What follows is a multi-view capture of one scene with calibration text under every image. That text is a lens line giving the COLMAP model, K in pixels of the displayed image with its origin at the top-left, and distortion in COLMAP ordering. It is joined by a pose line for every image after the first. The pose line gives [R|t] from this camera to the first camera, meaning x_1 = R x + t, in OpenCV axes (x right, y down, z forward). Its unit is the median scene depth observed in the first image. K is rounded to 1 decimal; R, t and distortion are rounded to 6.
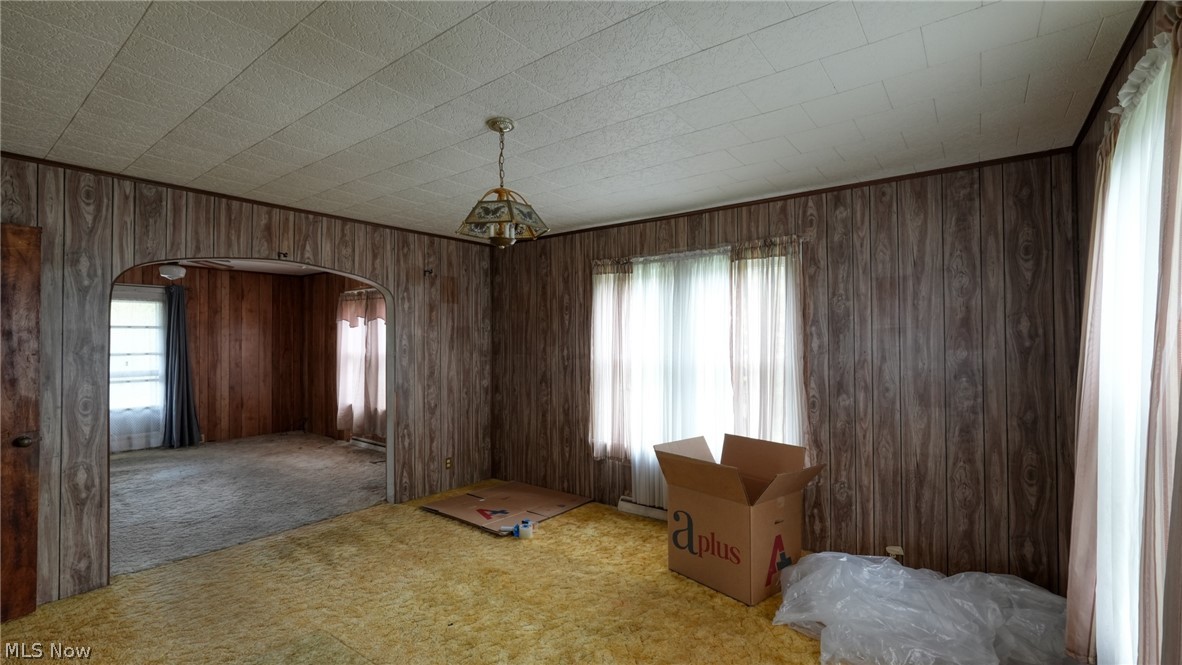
lens RADIAL K [[518.2, 0, 591.0], [0, 518.2, 332.5], [0, 0, 1]] dist [-0.005530, 0.001014]
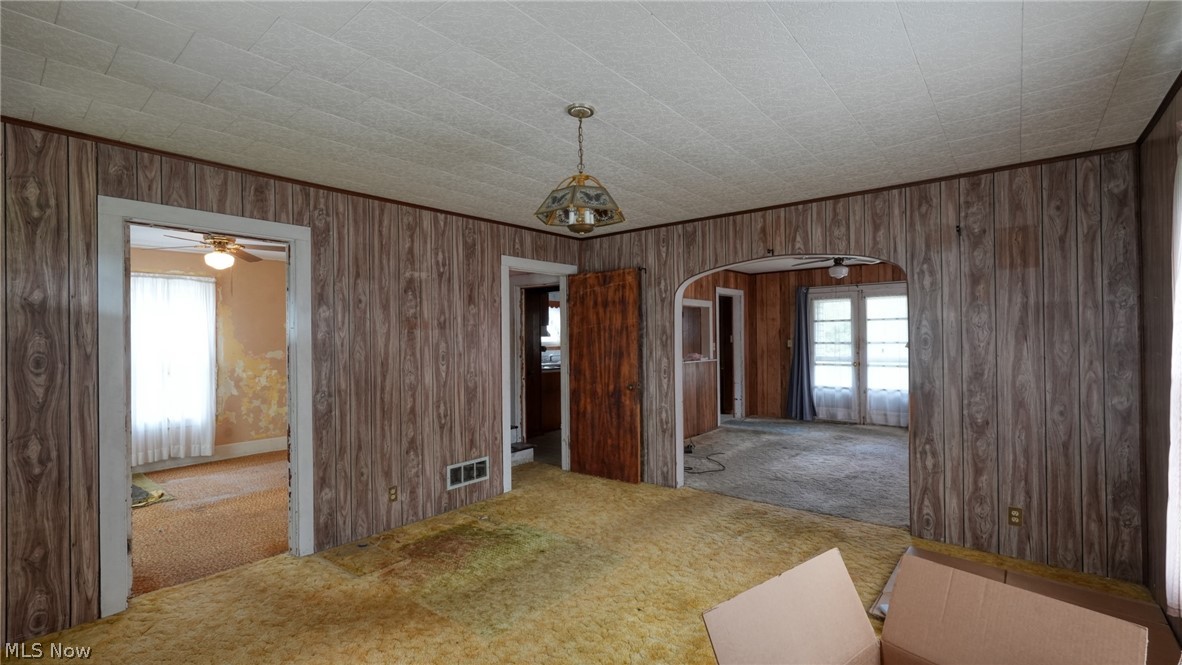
lens RADIAL K [[515.3, 0, 591.3], [0, 515.3, 334.2], [0, 0, 1]] dist [-0.017722, 0.007565]
pose [[-0.044089, -0.003928, -0.999020, 0.412809], [0.023071, 0.999722, -0.004949, 0.017666], [0.998761, -0.023266, -0.043986, 0.542936]]
